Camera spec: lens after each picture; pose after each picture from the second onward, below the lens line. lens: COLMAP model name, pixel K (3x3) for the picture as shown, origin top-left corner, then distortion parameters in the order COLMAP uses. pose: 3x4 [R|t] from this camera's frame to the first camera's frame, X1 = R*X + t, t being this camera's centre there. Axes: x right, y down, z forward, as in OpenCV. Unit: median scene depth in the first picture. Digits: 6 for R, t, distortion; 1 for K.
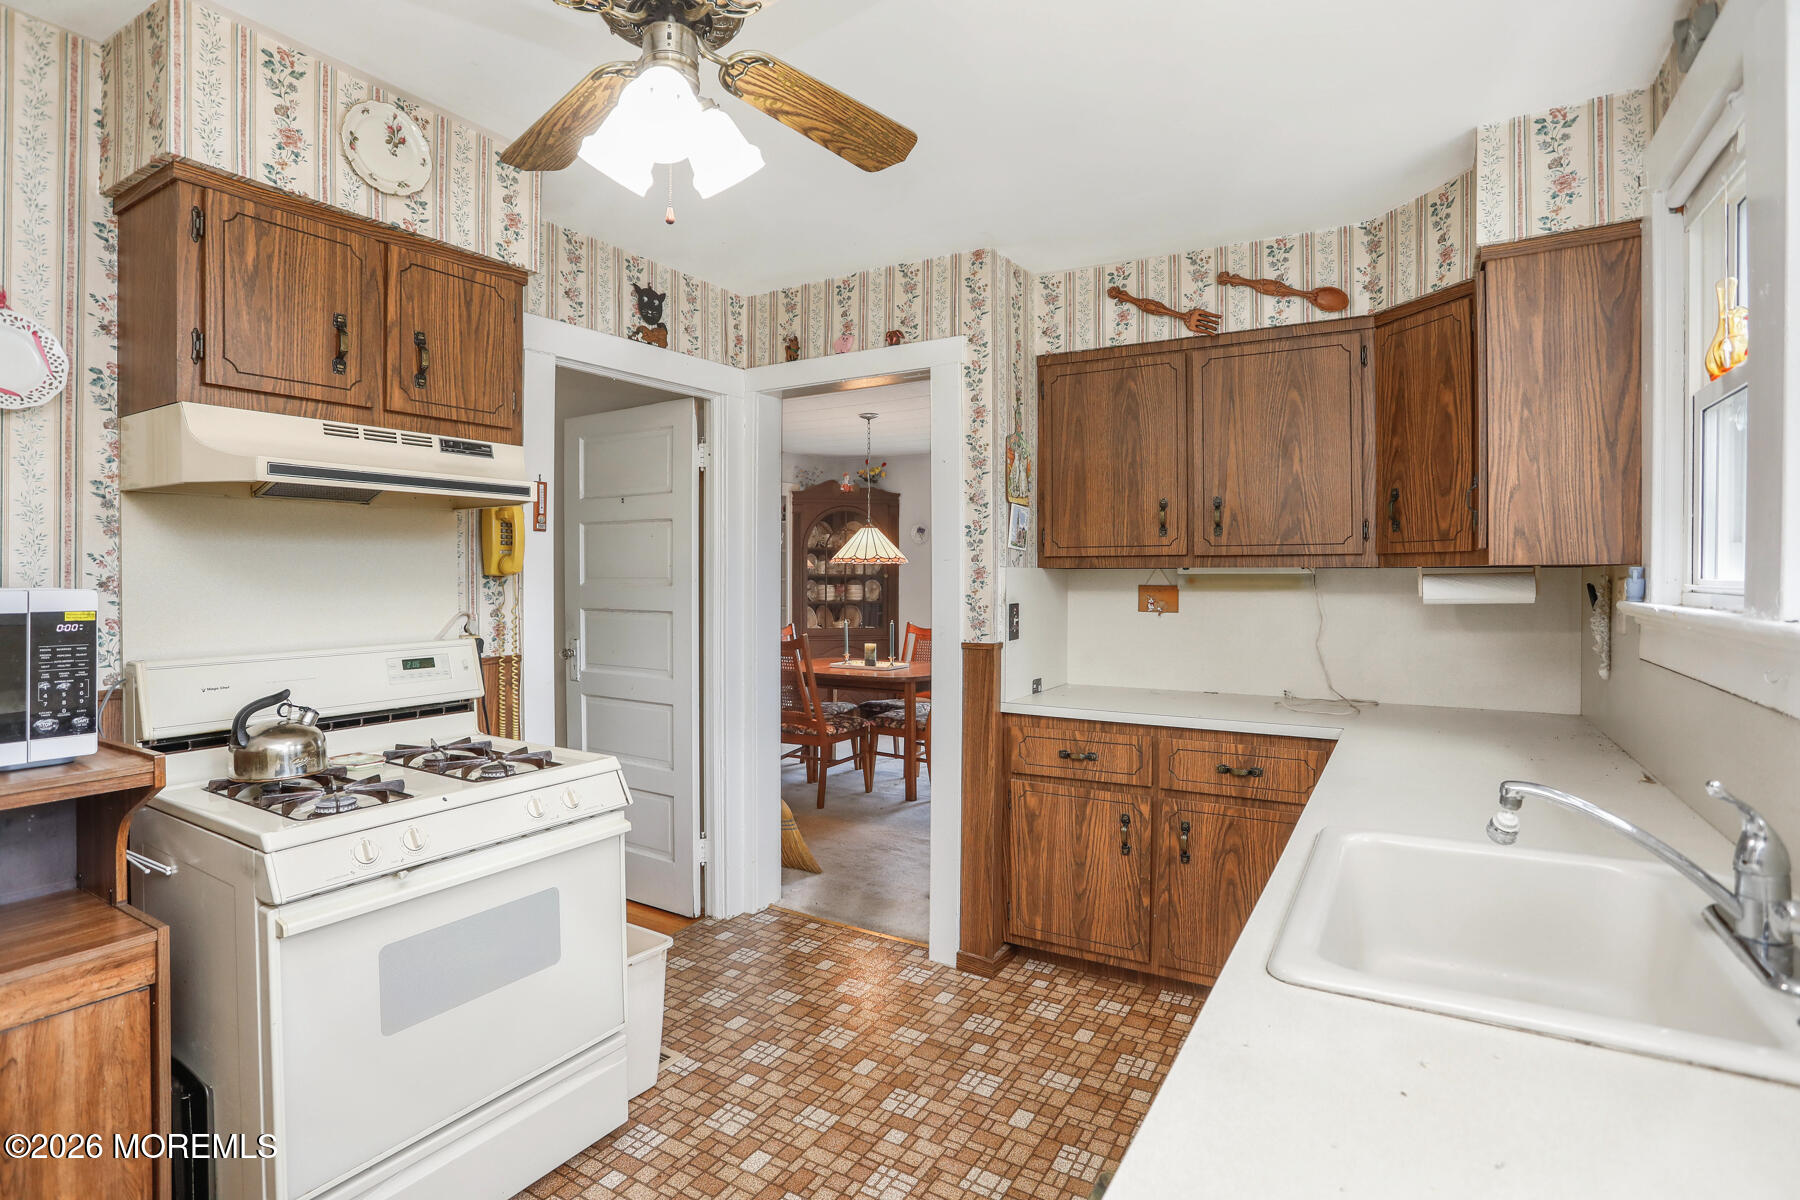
lens RADIAL K [[905.5, 0, 902.6], [0, 905.5, 595.6], [0, 0, 1]] dist [-0.049686, 0.012614]
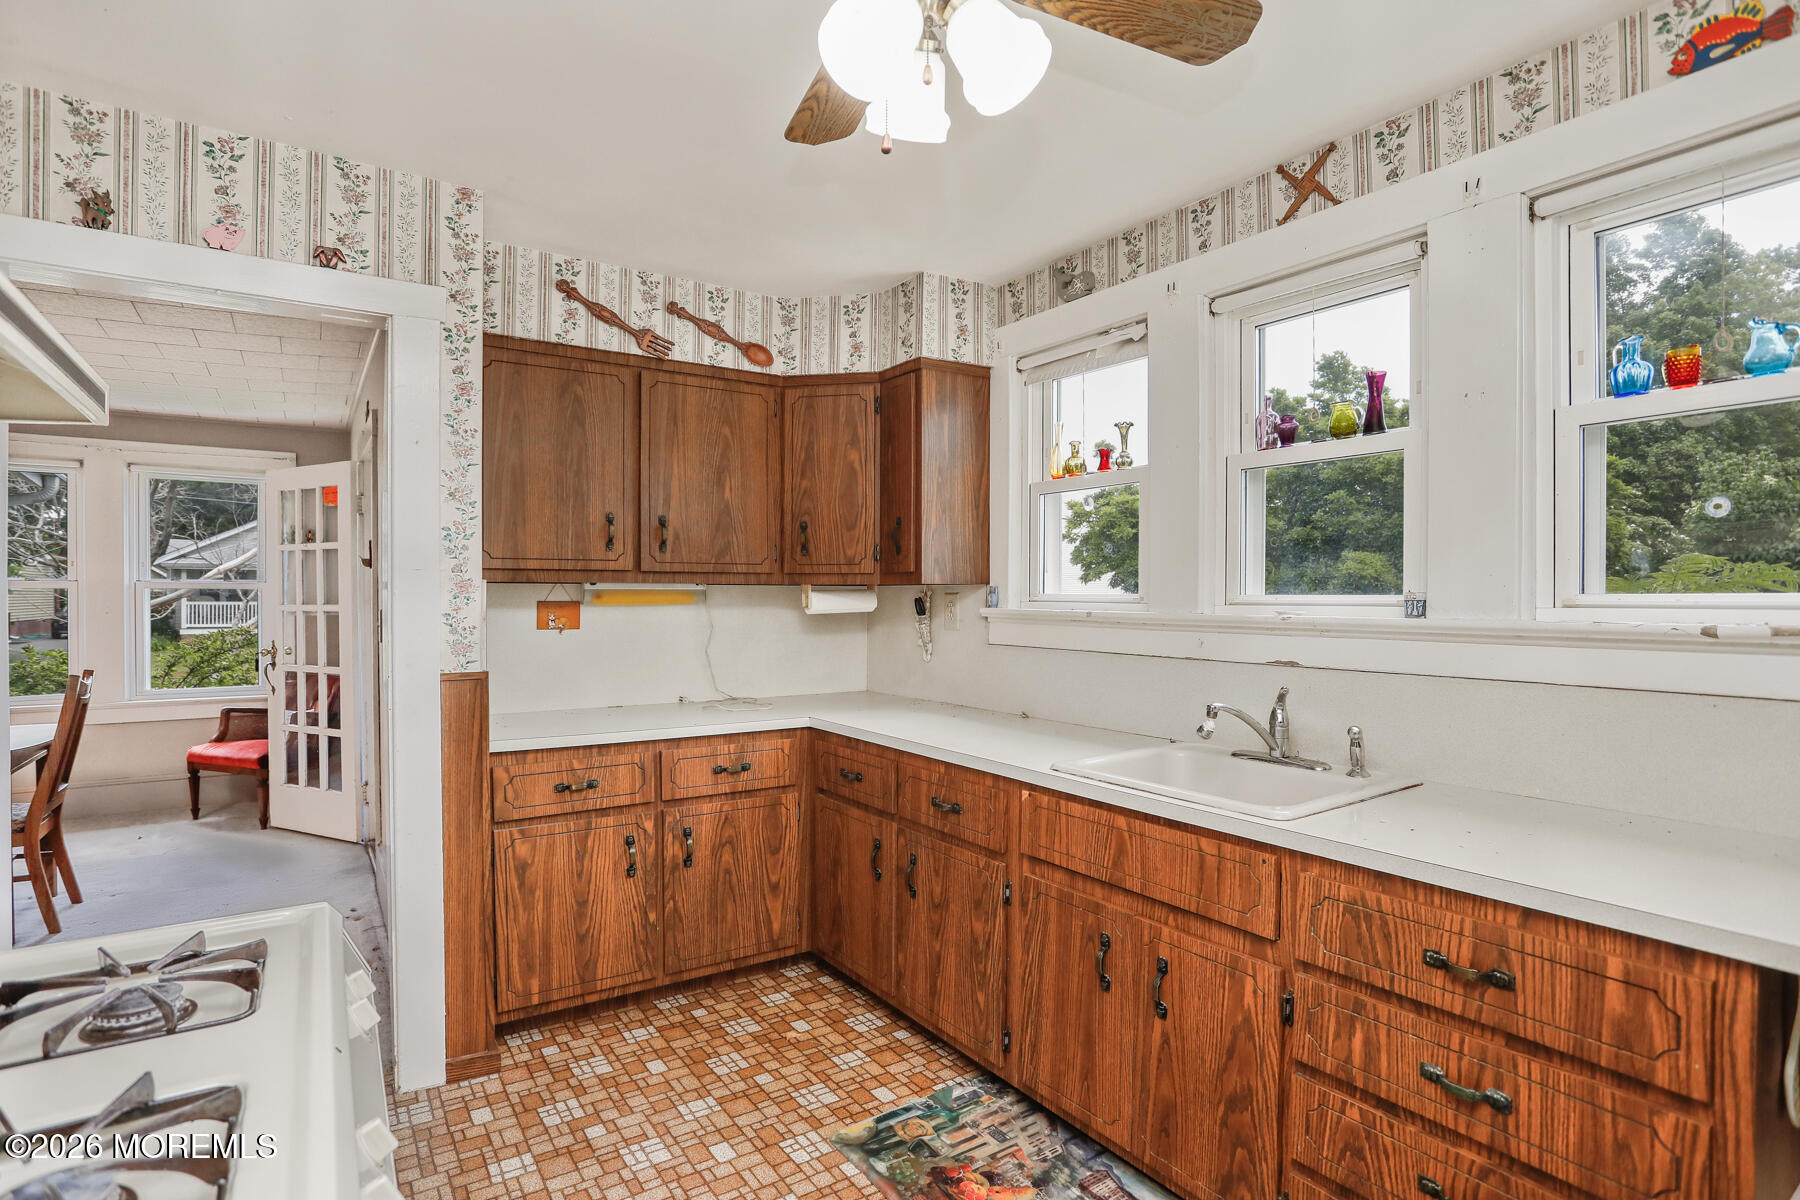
lens RADIAL K [[905.5, 0, 907.5], [0, 905.5, 617.1], [0, 0, 1]] dist [-0.049686, 0.012614]
pose [[0.422984, -0.020342, 0.905909, -0.491681], [0.017043, 0.999750, 0.014491, -0.002023], [-0.905977, 0.009310, 0.423225, 0.309669]]
